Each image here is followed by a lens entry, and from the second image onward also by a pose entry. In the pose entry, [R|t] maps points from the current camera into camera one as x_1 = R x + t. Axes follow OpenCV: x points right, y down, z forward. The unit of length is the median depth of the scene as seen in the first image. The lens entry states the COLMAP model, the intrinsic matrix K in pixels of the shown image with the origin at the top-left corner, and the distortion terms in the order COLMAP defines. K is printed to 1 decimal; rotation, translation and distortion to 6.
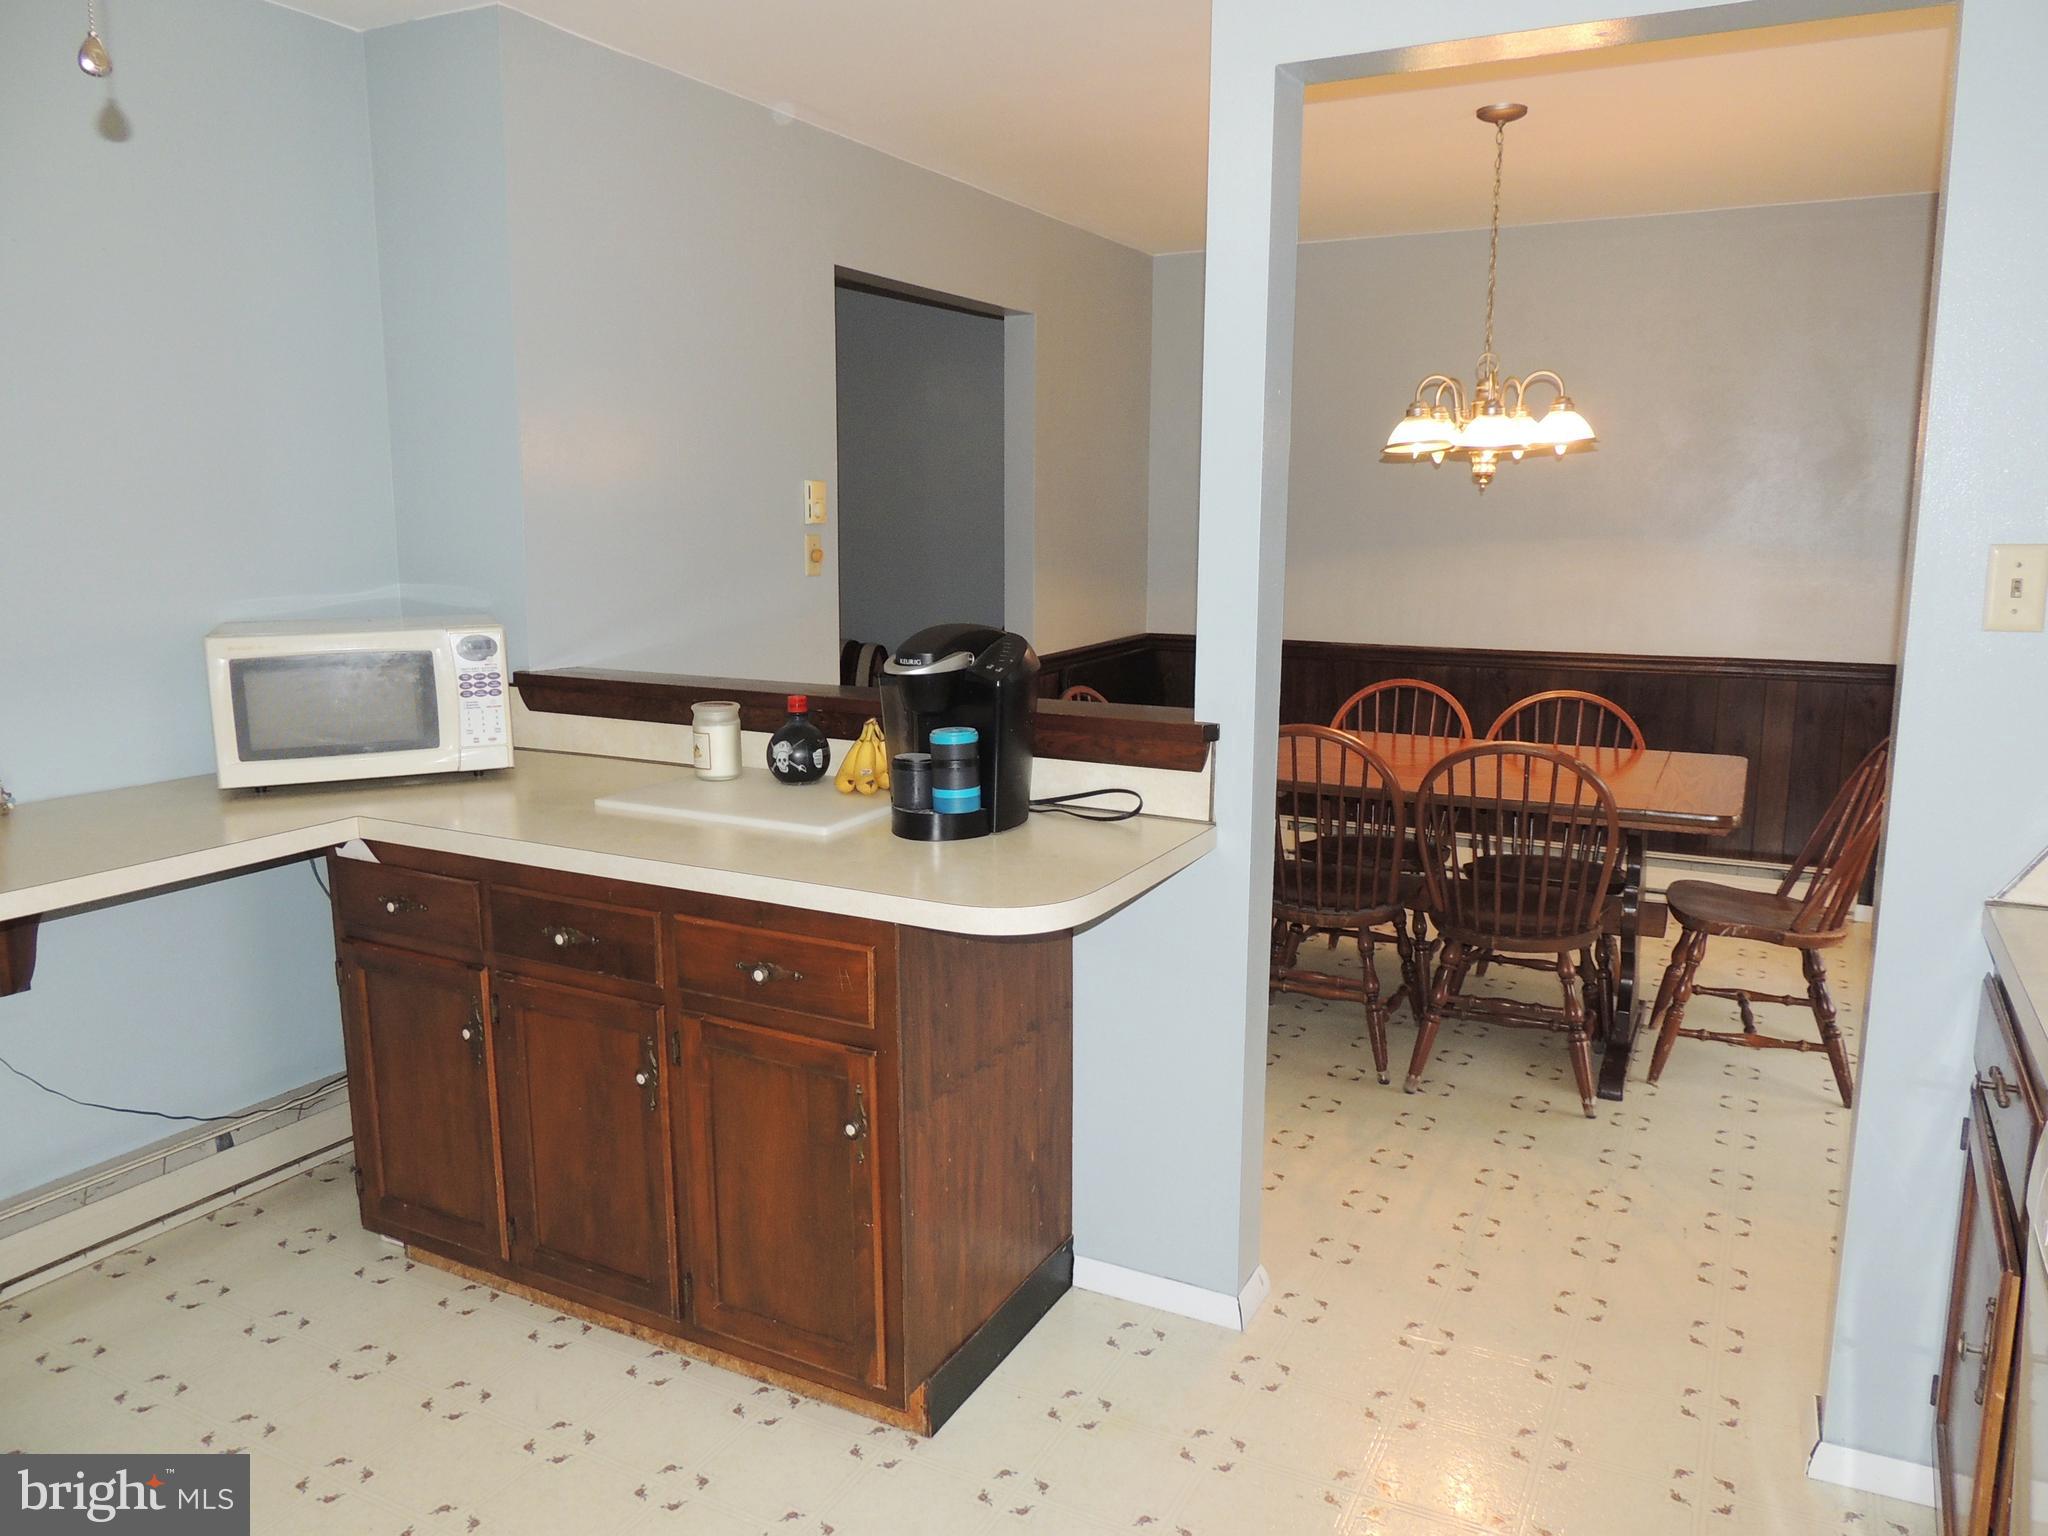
lens RADIAL K [[1462.7, 0, 1035.1], [0, 1462.7, 769.3], [0, 0, 1]] dist [-0.024307, 0.003752]
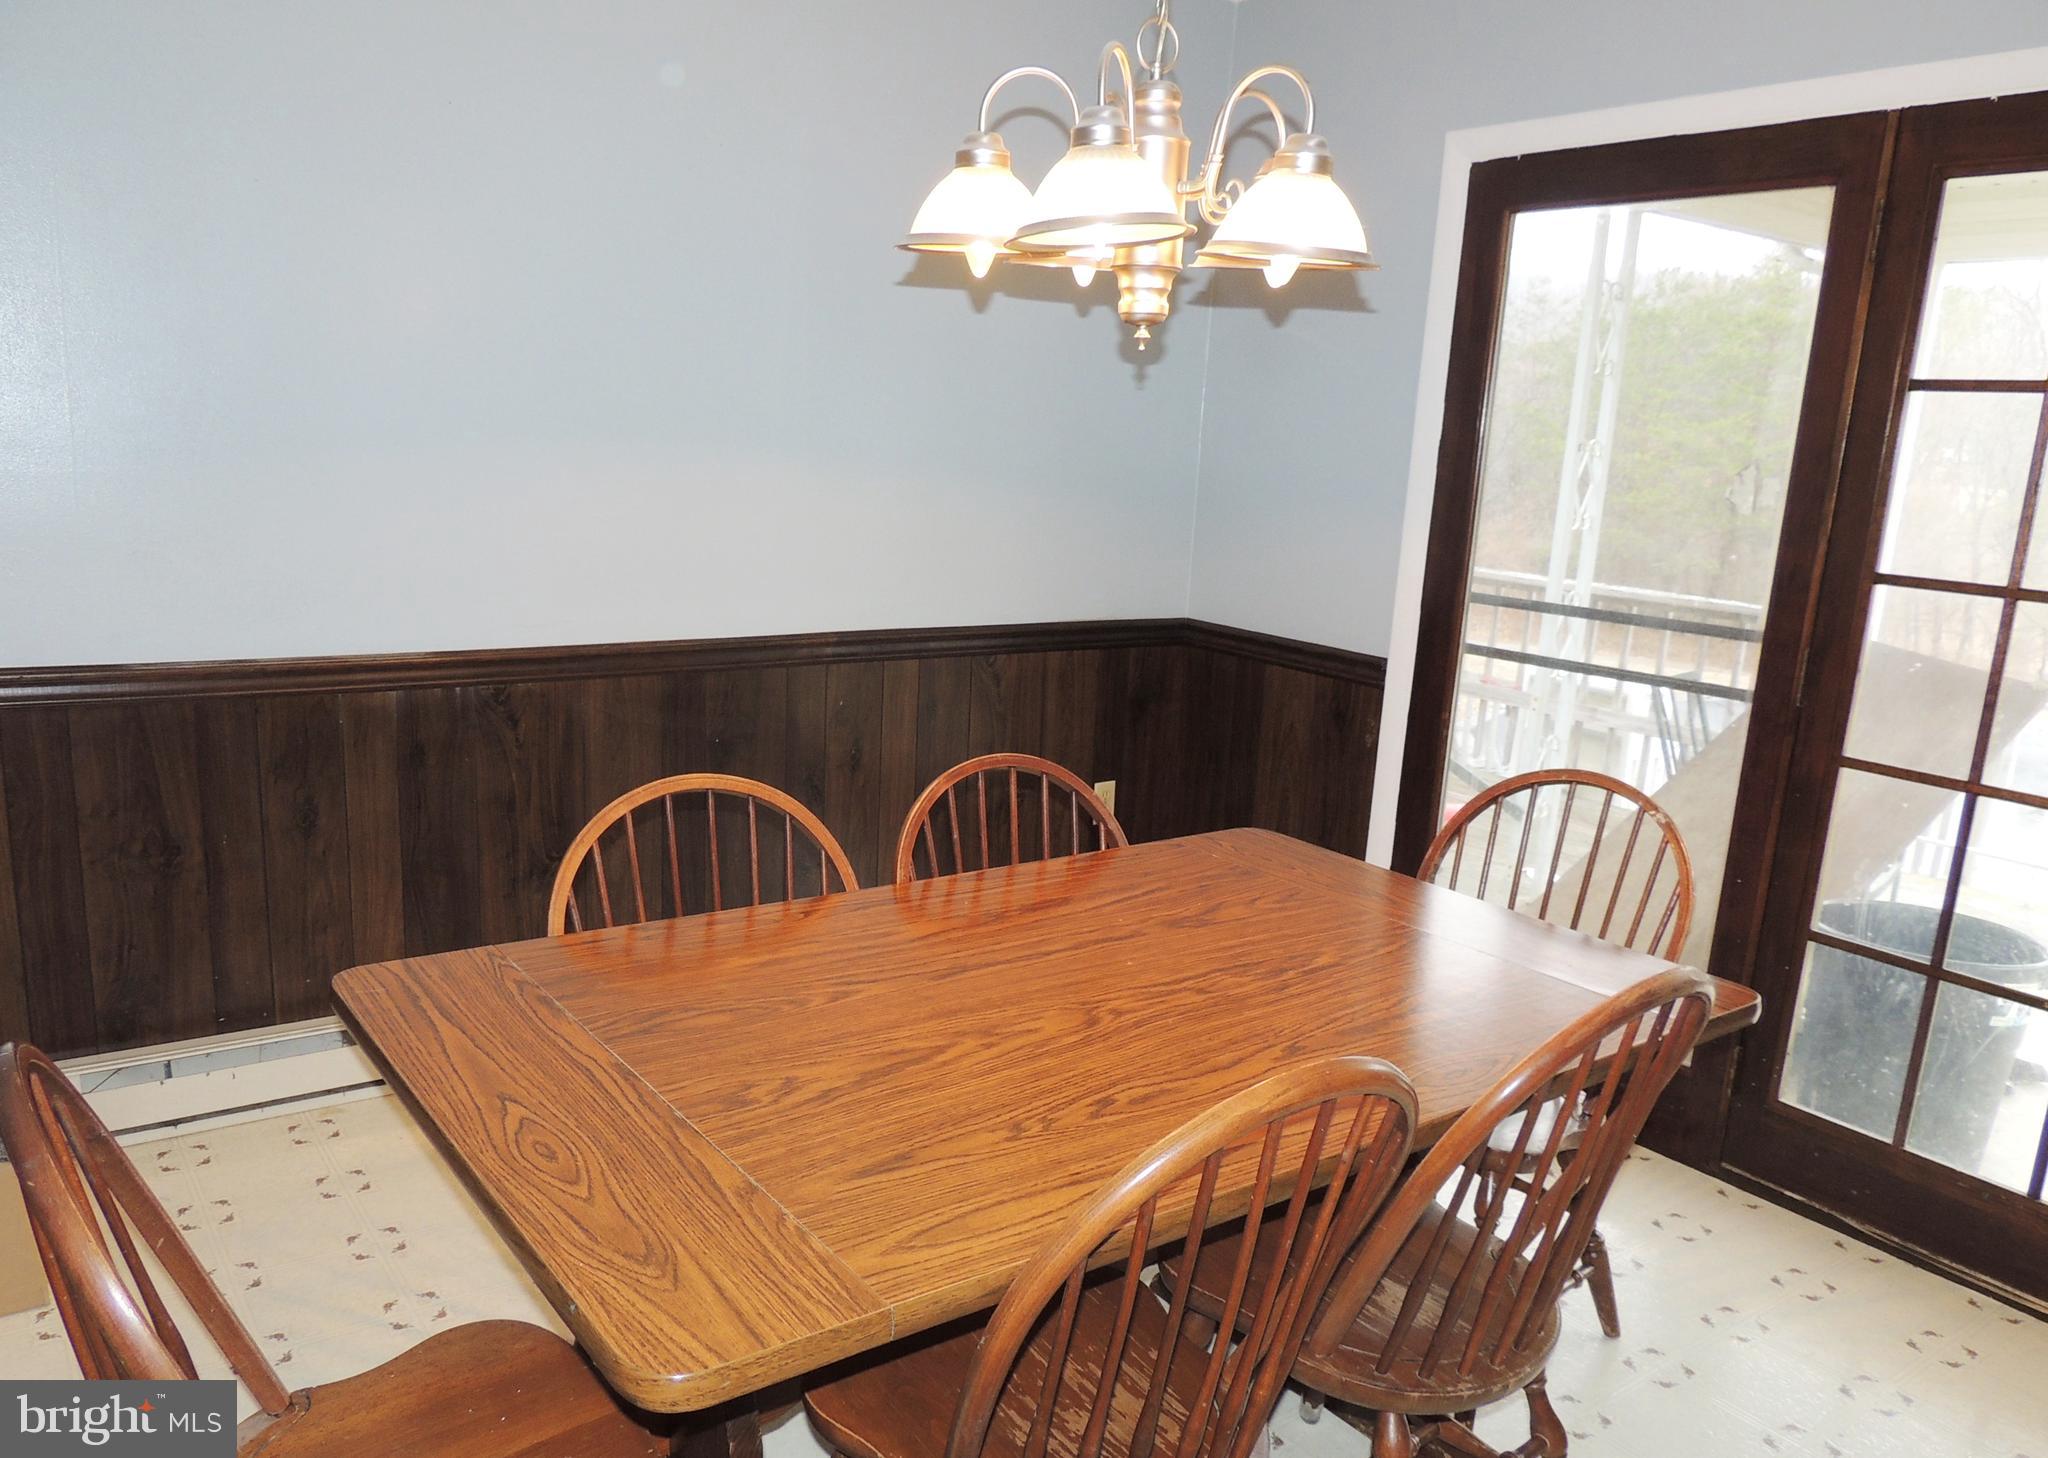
lens RADIAL K [[1522.6, 0, 954.5], [0, 1522.6, 781.9], [0, 0, 1]] dist [0.004643, 0.001846]
pose [[0.451772, -0.184636, 0.872818, -0.184252], [0.104220, 0.982573, 0.153909, -0.204190], [-0.886025, 0.021433, 0.463142, 1.202262]]
